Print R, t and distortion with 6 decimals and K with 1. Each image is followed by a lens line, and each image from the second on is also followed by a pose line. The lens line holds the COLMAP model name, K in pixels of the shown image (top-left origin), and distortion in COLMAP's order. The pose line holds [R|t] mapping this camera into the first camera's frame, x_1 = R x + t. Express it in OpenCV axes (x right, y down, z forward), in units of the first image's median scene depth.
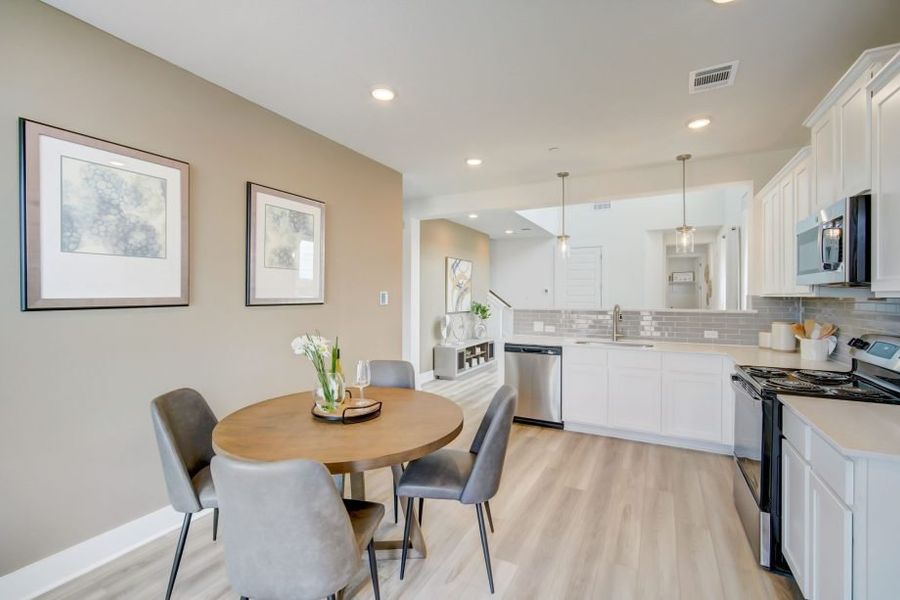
lens RADIAL K [[392.4, 0, 449.8], [0, 392.4, 297.4], [0, 0, 1]] dist [-0.015537, 0.001793]
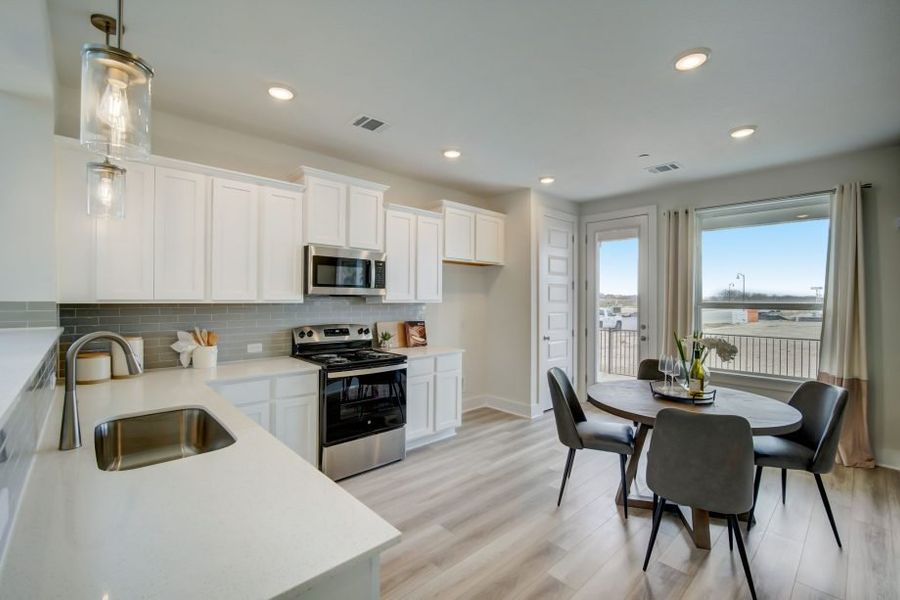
lens RADIAL K [[392.4, 0, 448.6], [0, 392.4, 299.7], [0, 0, 1]] dist [-0.015537, 0.001793]
pose [[-0.944919, -0.009538, 0.327166, 0.042663], [-0.006462, 0.999924, 0.010490, -0.033435], [-0.327241, 0.007798, -0.944909, 2.196835]]
